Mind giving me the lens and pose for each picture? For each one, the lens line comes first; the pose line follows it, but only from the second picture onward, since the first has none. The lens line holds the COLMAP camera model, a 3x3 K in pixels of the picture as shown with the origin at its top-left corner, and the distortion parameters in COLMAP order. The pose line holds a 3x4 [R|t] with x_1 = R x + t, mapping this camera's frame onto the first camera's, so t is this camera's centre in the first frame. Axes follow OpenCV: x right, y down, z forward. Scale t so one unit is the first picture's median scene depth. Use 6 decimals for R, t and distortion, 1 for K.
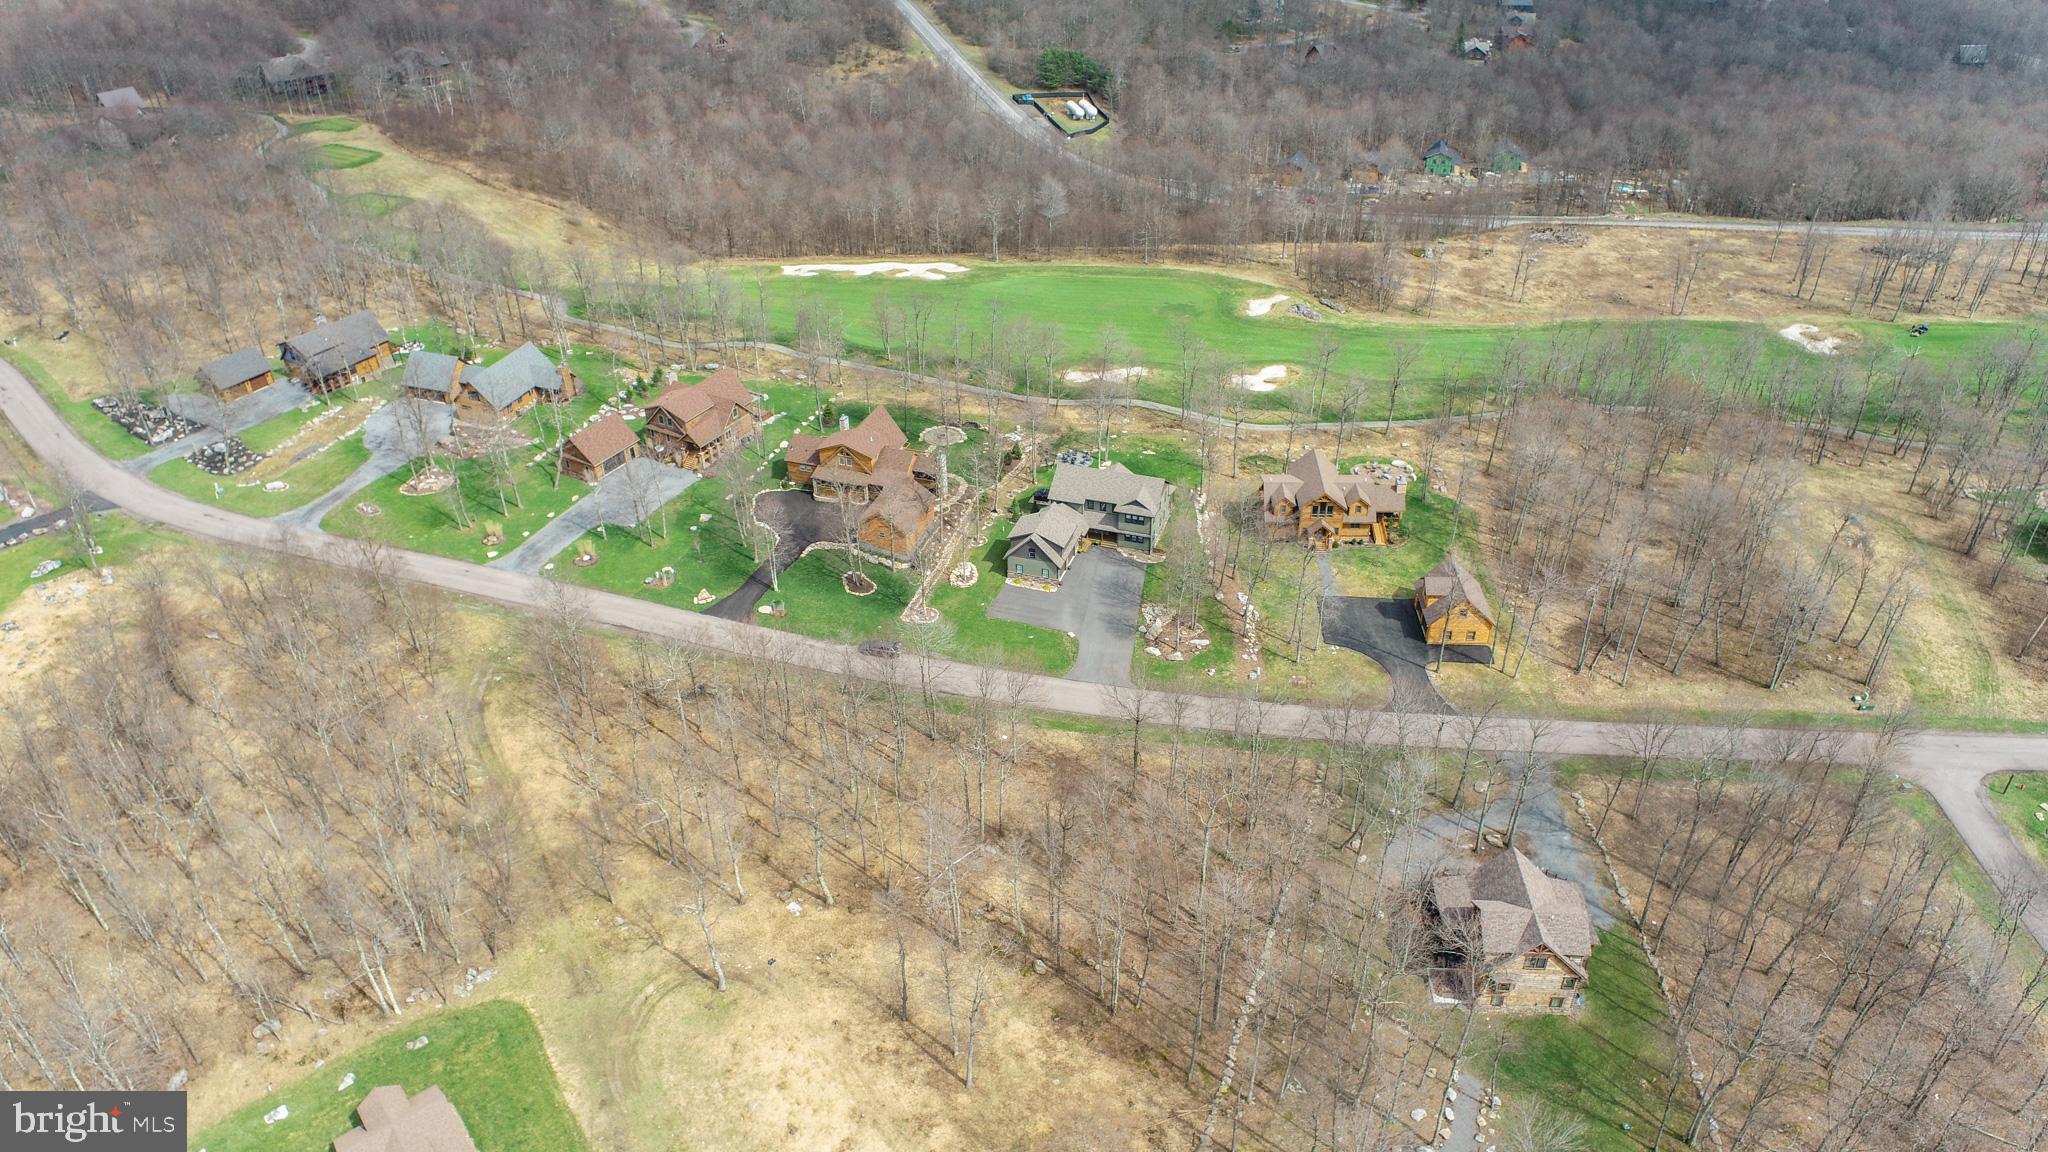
lens RADIAL K [[1383.8, 0, 1020.2], [0, 1383.8, 579.2], [0, 0, 1]] dist [-0.010960, 0.008928]
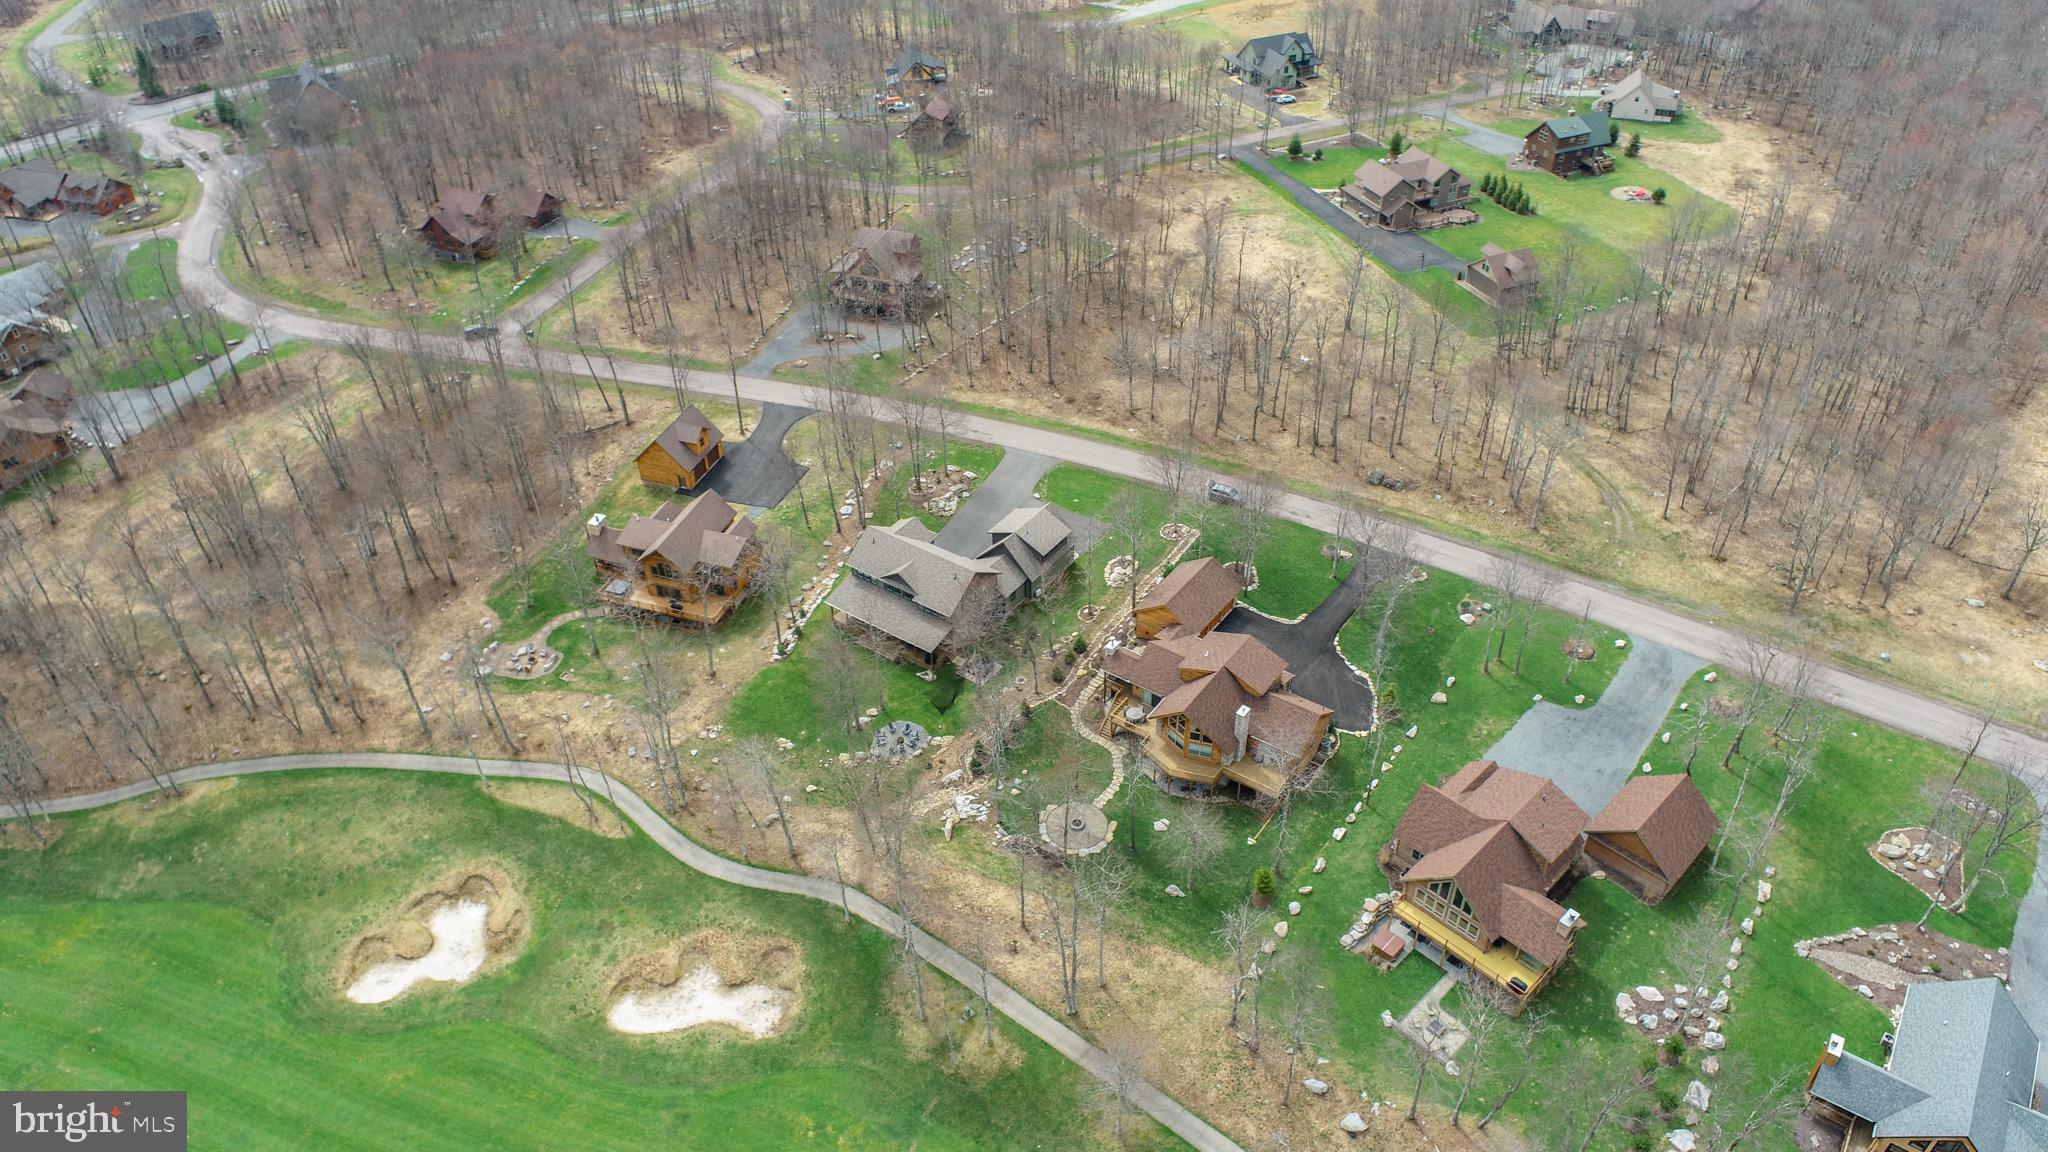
lens RADIAL K [[1383.8, 0, 1024.3], [0, 1383.8, 573.6], [0, 0, 1]] dist [-0.010960, 0.008928]
pose [[-0.961246, -0.143122, 0.235634, -0.187316], [0.178932, 0.326353, 0.928158, -0.821418], [-0.209739, 0.934350, -0.288096, 1.249060]]
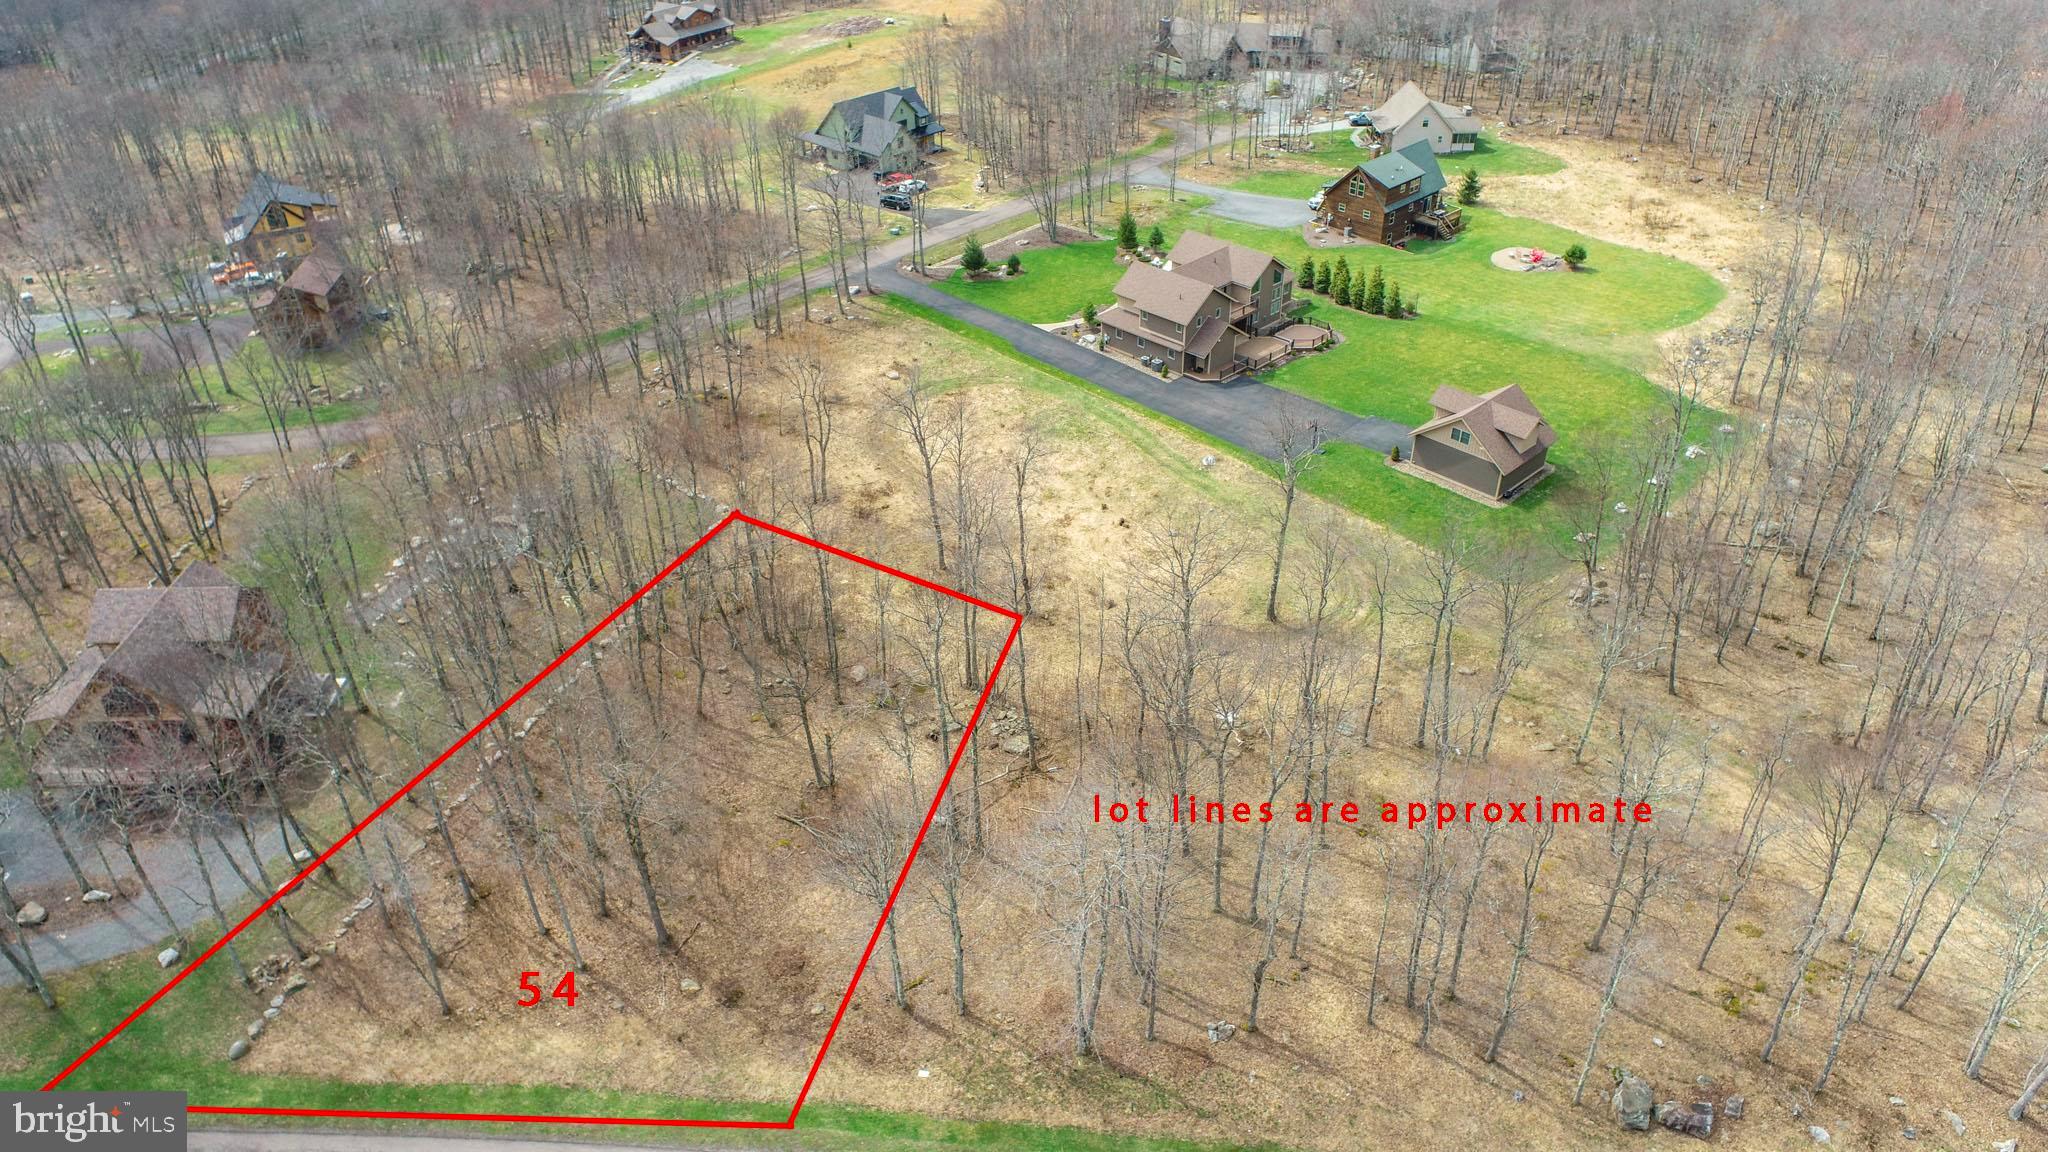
lens RADIAL K [[1383.8, 0, 1011.9], [0, 1383.8, 593.8], [0, 0, 1]] dist [-0.010960, 0.008928]
pose [[-0.996292, 0.073178, -0.045246, -0.025464], [-0.015303, 0.366784, 0.930180, -0.292408], [0.084665, 0.927423, -0.364304, 0.861579]]
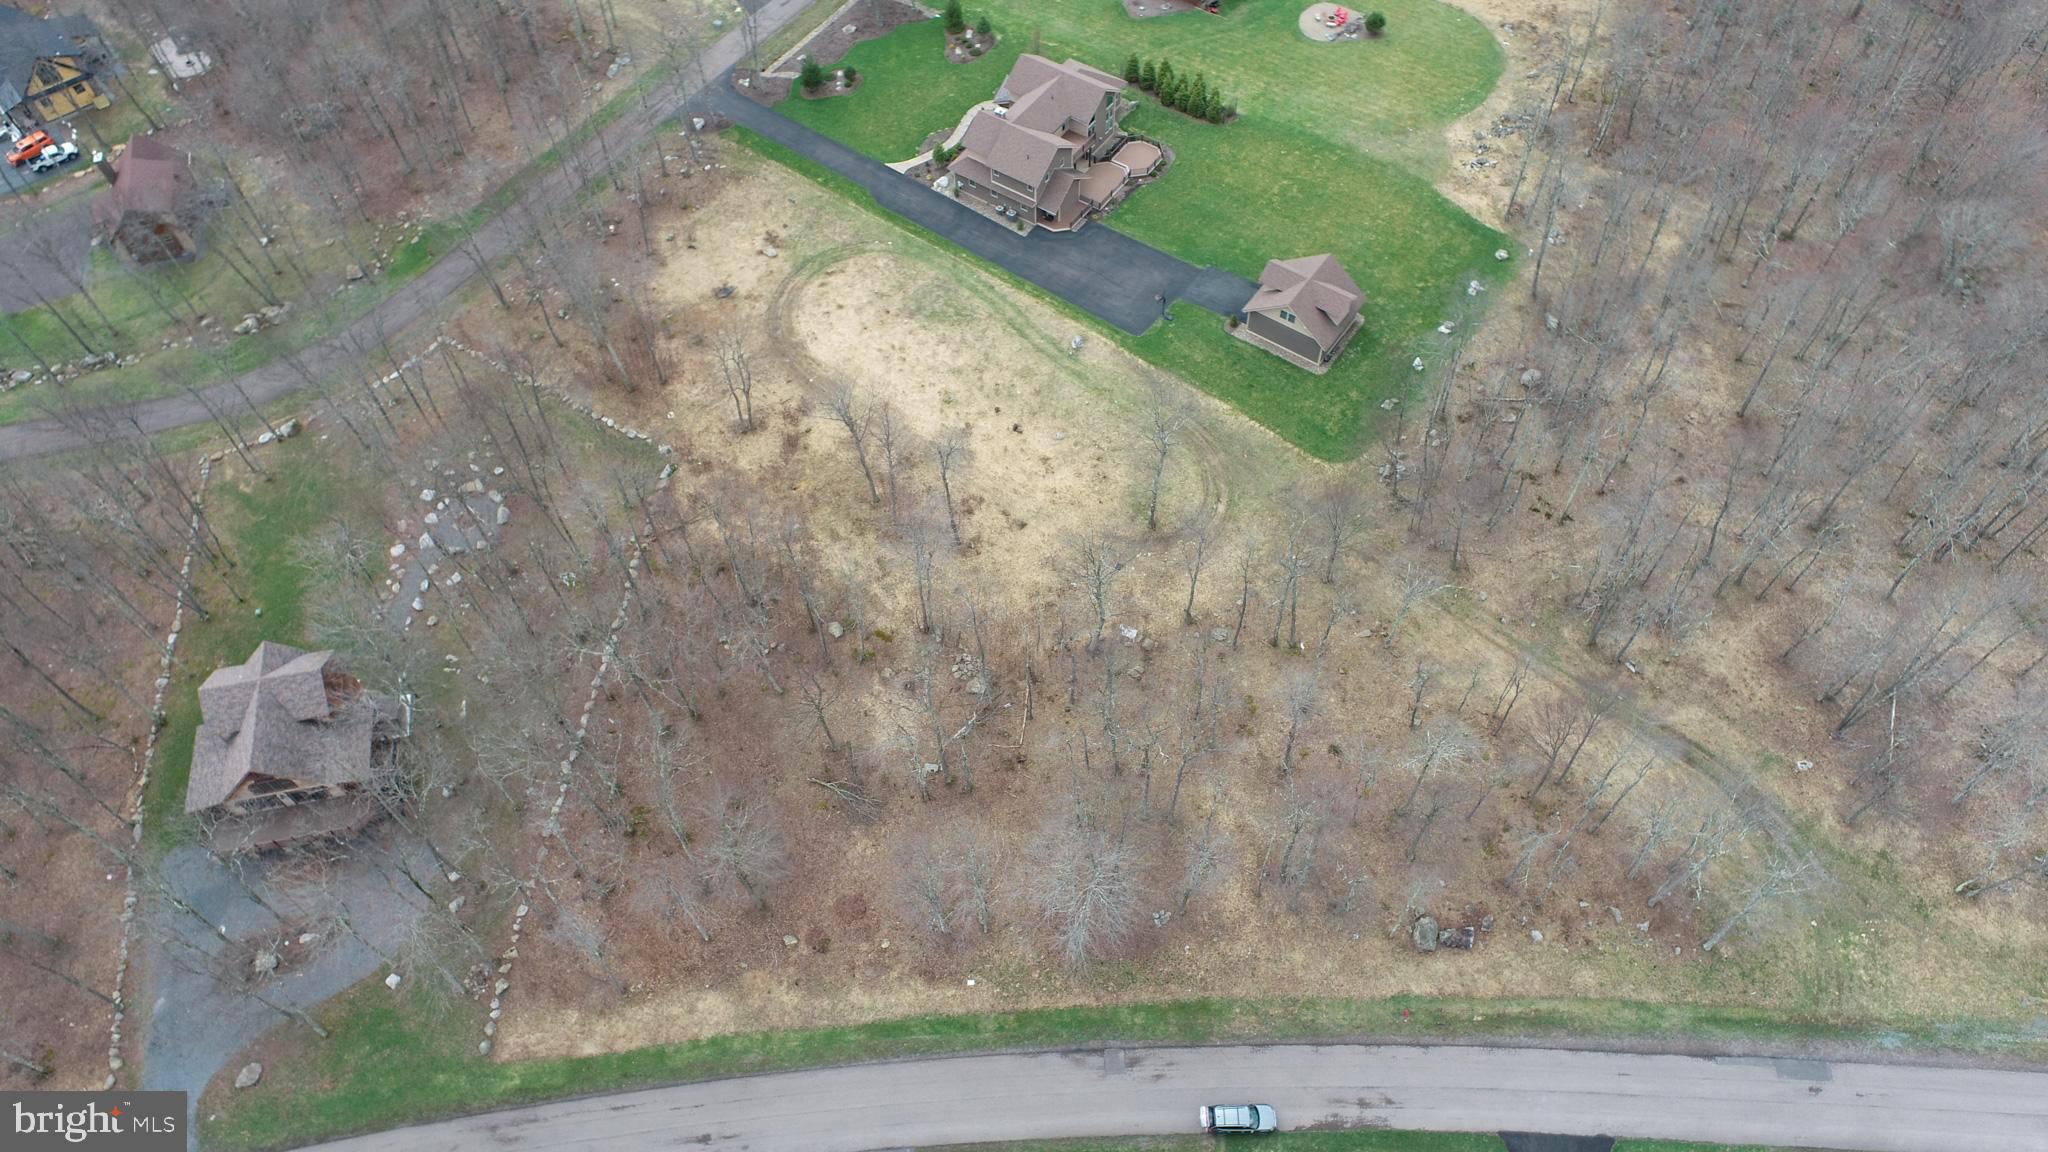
lens RADIAL K [[1383.8, 0, 1006.3], [0, 1383.8, 588.6], [0, 0, 1]] dist [-0.010960, 0.008928]
pose [[-0.964138, 0.239178, -0.115028, 0.002851], [-0.115865, 0.010604, 0.993208, -0.448569], [0.238774, 0.970918, 0.017489, 0.686865]]
